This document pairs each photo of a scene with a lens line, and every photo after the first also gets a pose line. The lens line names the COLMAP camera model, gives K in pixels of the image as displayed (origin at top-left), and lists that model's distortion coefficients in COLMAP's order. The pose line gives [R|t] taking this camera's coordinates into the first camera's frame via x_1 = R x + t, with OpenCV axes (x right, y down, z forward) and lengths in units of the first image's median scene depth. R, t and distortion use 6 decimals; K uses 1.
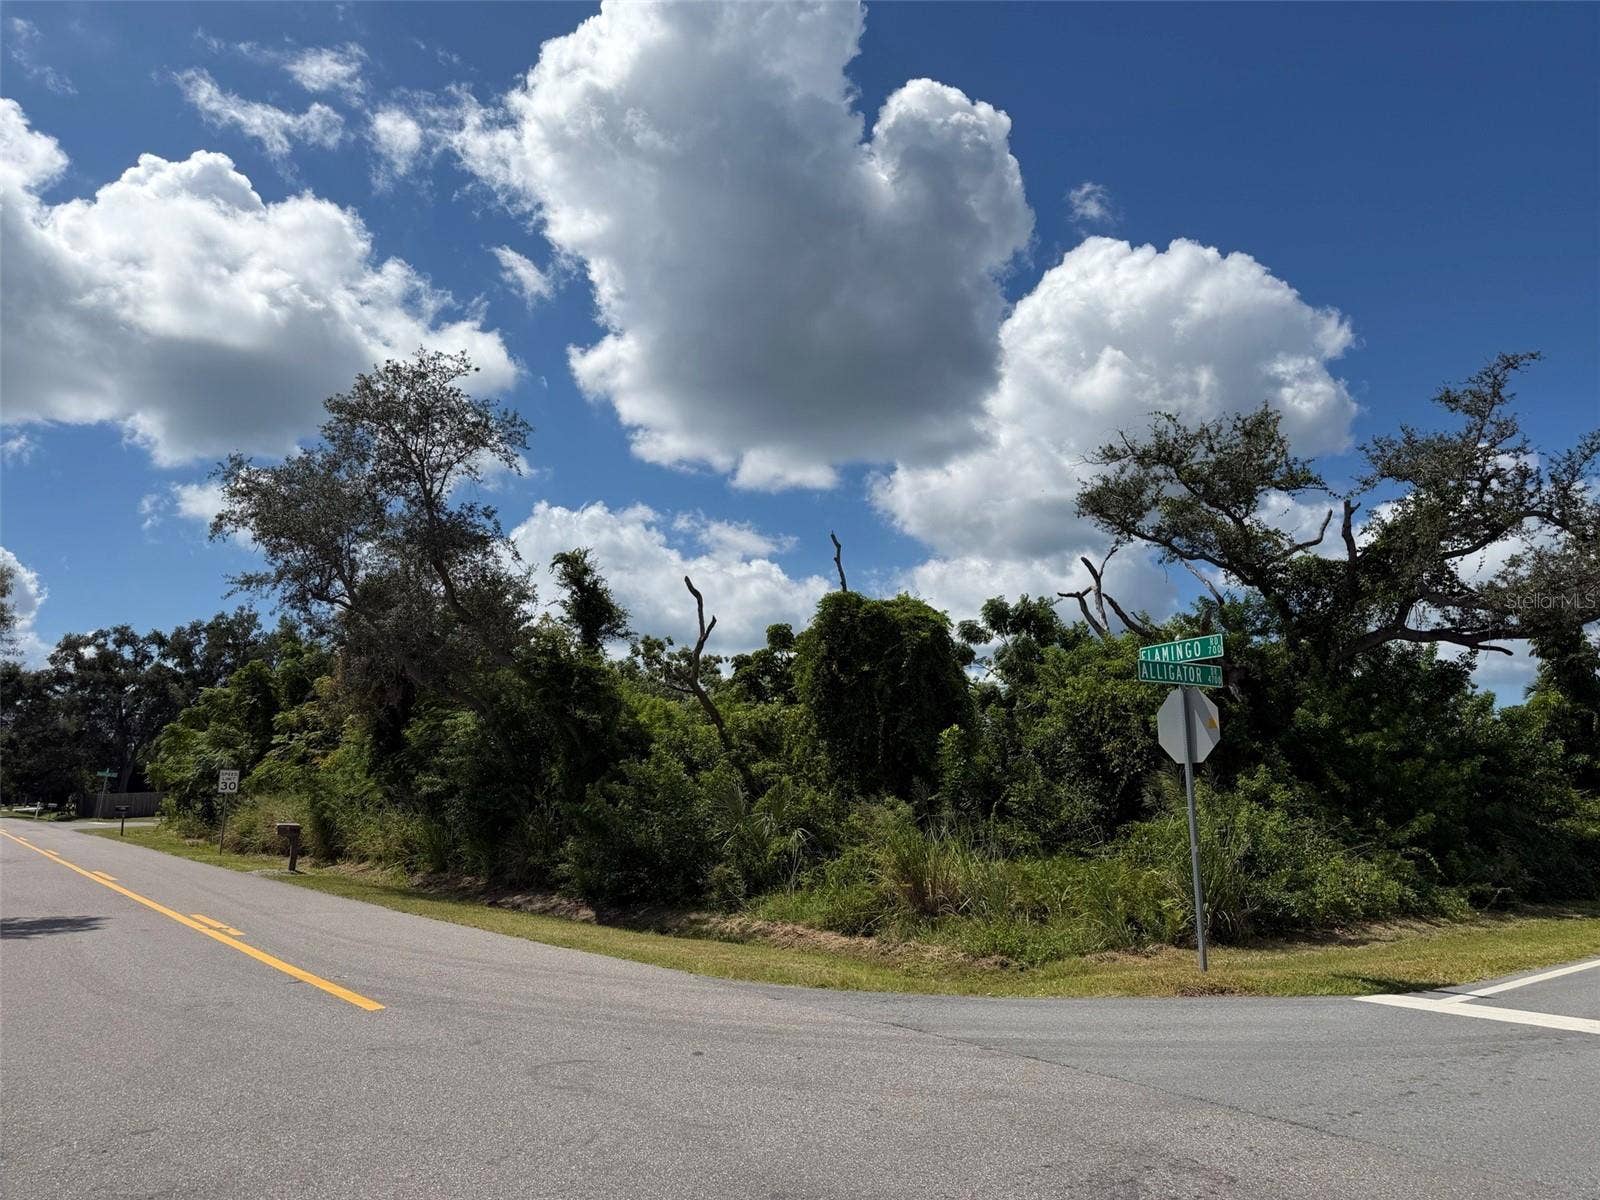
lens RADIAL K [[1105.0, 0, 800.0], [0, 1105.0, 600.0], [0, 0, 1]] dist [0.005460, -0.022071]
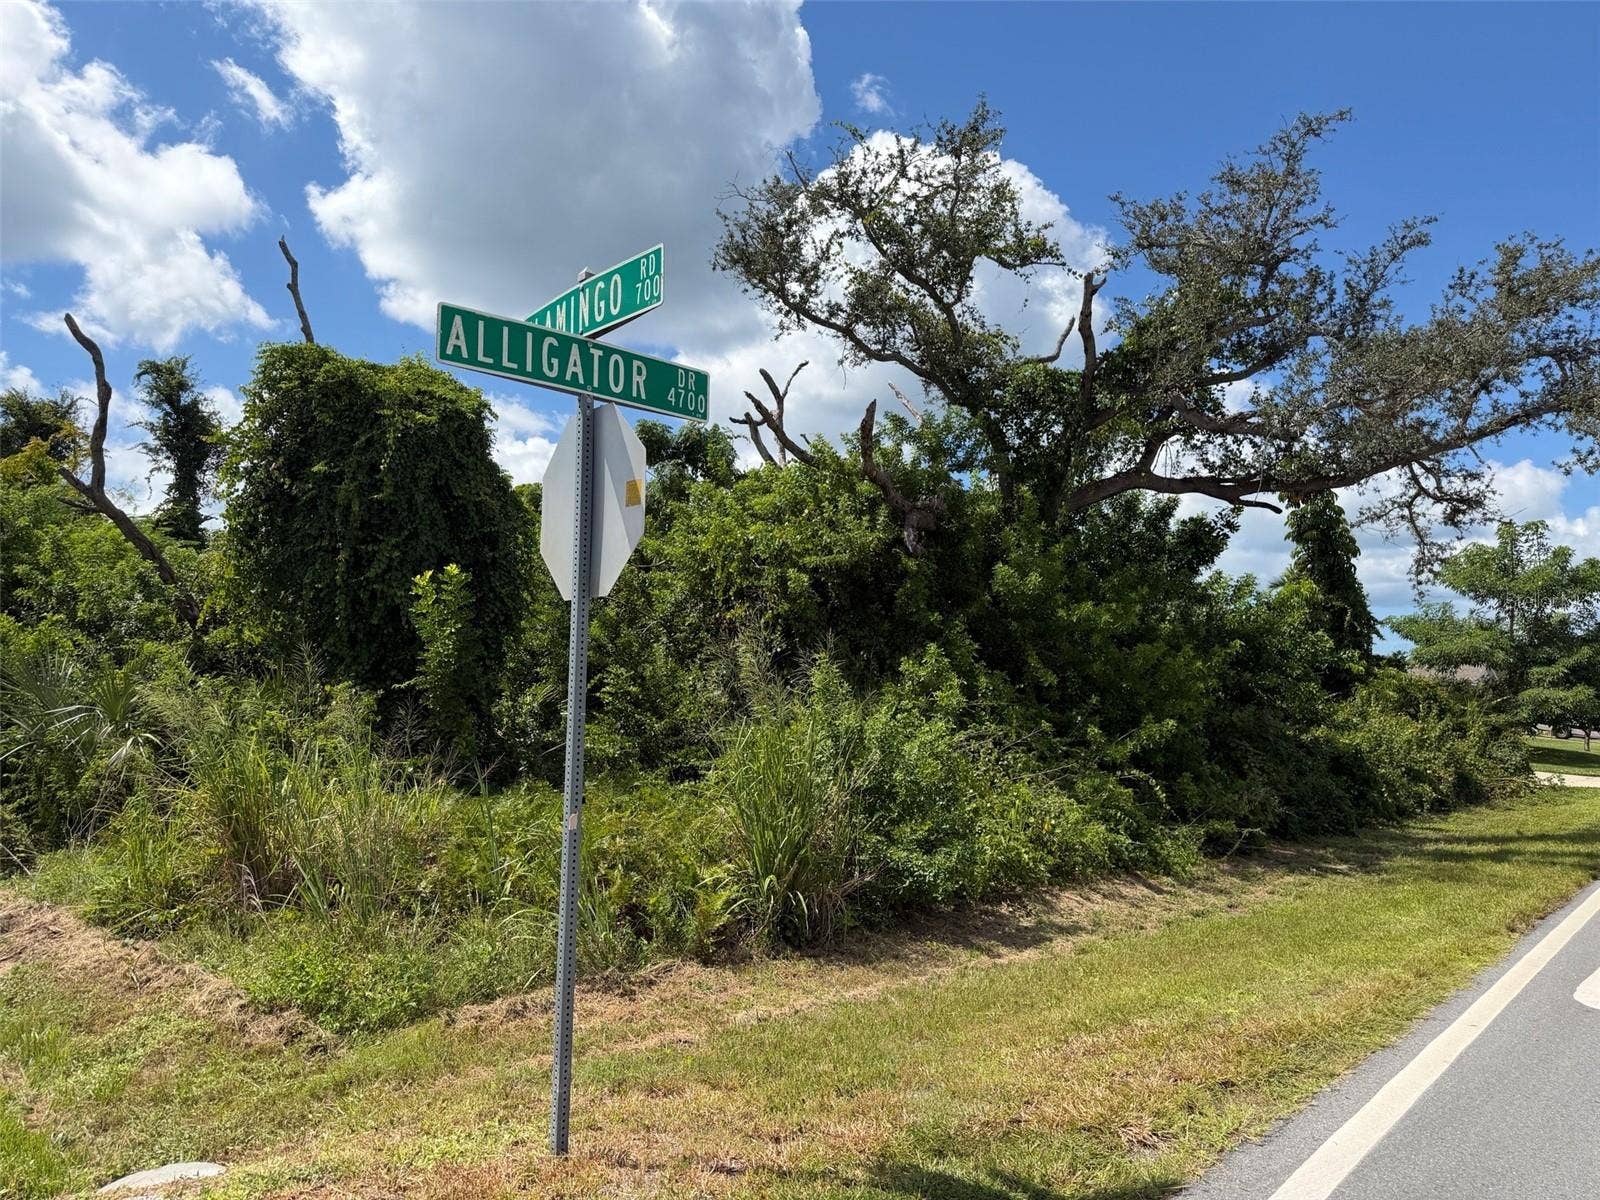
lens RADIAL K [[1090.7, 0, 794.7], [0, 1090.7, 622.7], [0, 0, 1]] dist [0.051960, -0.088416]
pose [[0.981328, 0.029852, 0.190013, 0.177574], [-0.051247, 0.992753, 0.108698, 0.058617], [-0.185391, -0.116406, 0.975746, 0.316172]]
